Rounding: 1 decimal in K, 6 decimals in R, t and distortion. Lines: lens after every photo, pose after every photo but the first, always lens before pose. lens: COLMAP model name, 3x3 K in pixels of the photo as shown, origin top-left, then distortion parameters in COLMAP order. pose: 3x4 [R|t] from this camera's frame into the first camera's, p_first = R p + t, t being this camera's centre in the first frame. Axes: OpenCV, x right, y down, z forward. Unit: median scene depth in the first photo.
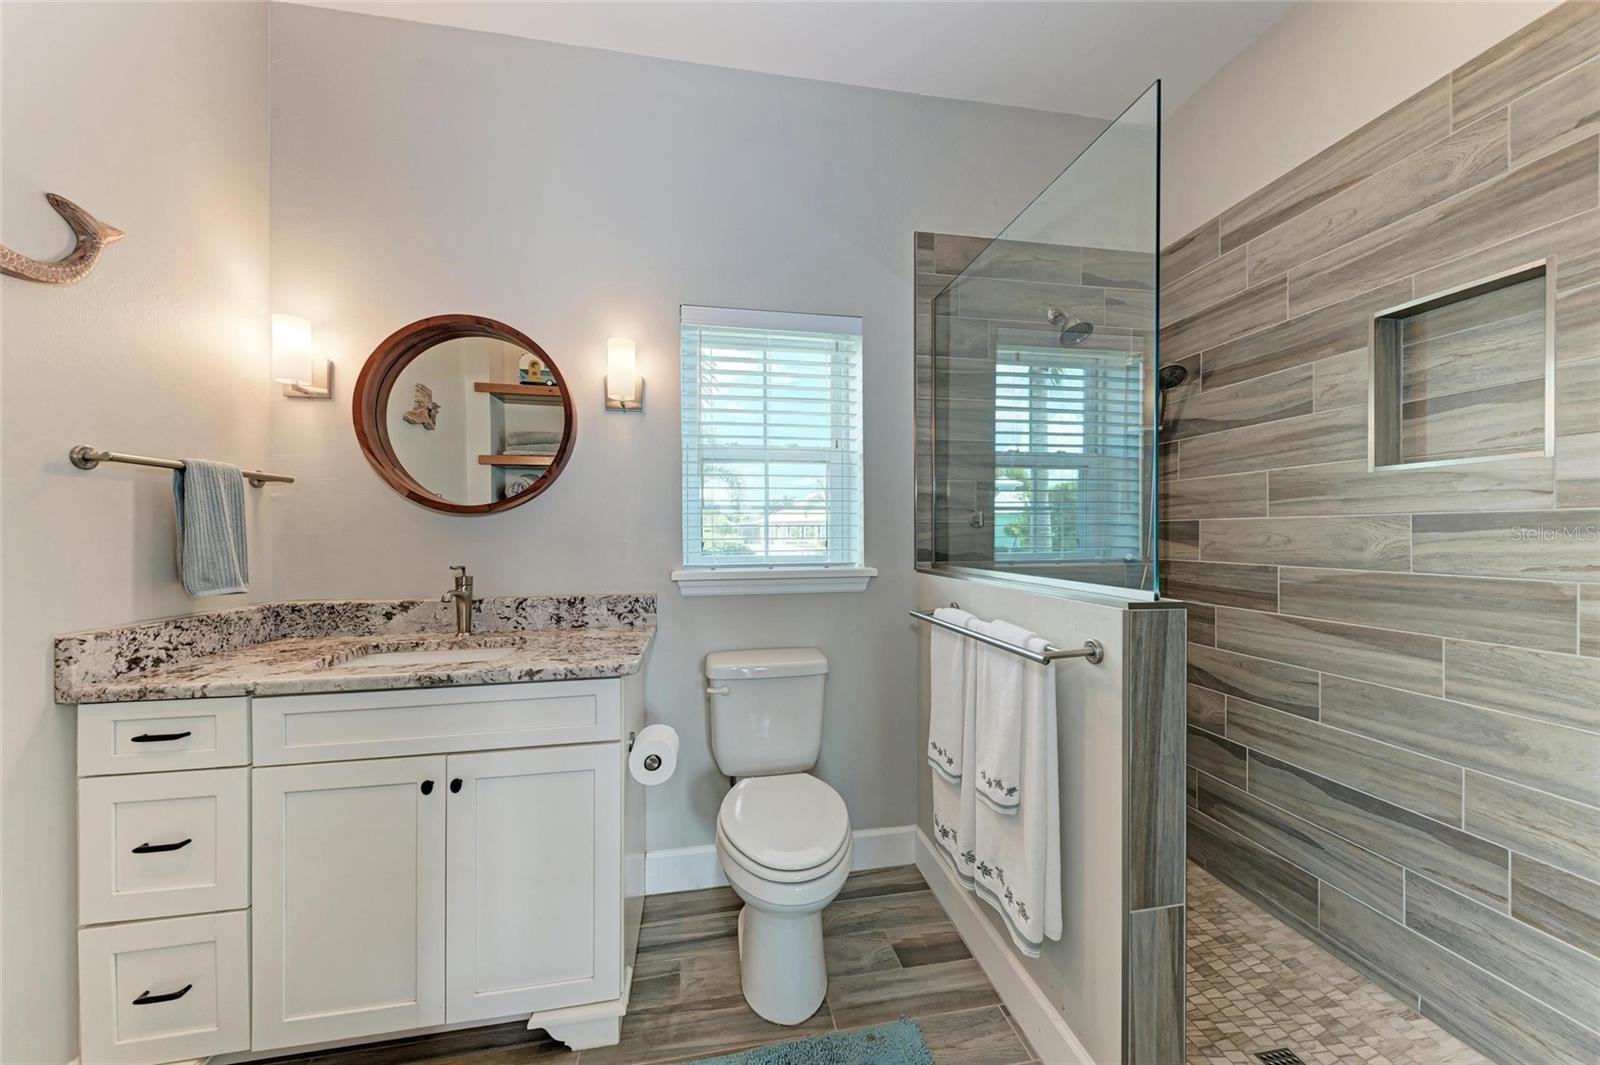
lens RADIAL K [[557.2, 0, 806.6], [0, 557.2, 527.4], [0, 0, 1]] dist [0.007332, -0.000316]
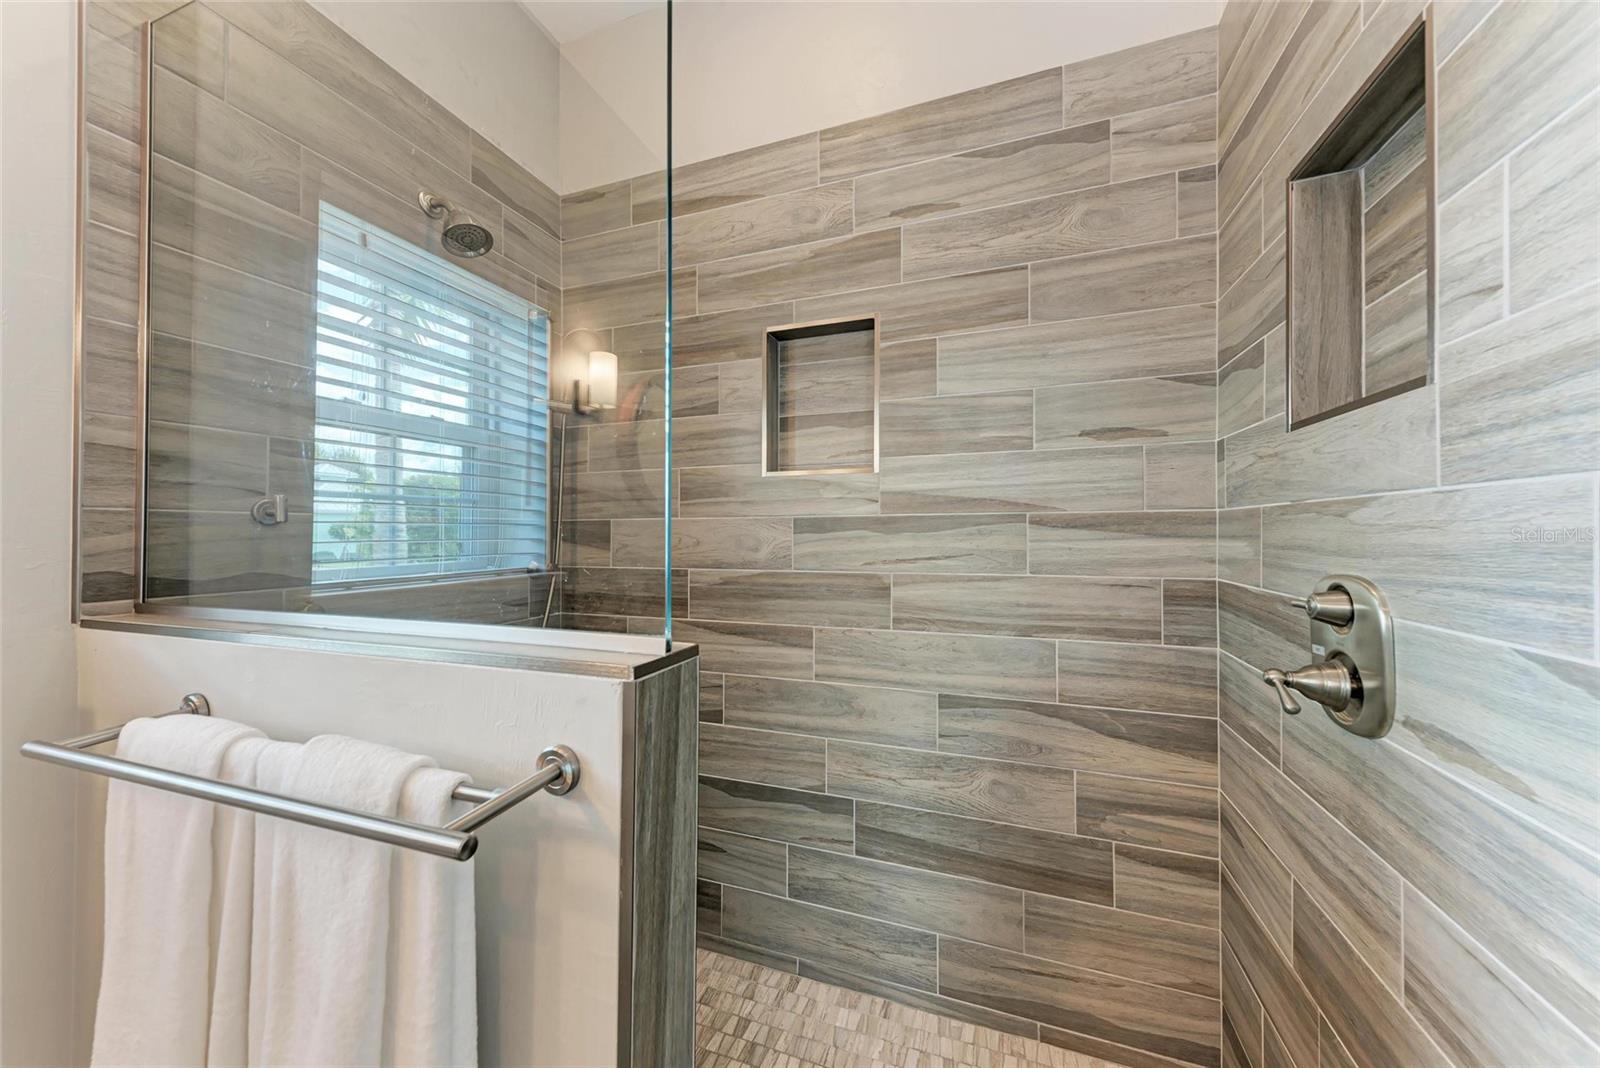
lens RADIAL K [[557.2, 0, 806.6], [0, 557.2, 528.9], [0, 0, 1]] dist [0.007332, -0.000316]
pose [[0.499778, 0.007352, 0.866122, 0.140629], [-0.006190, 0.999969, -0.004916, 0.004636], [-0.866131, -0.002904, 0.499808, 0.415762]]
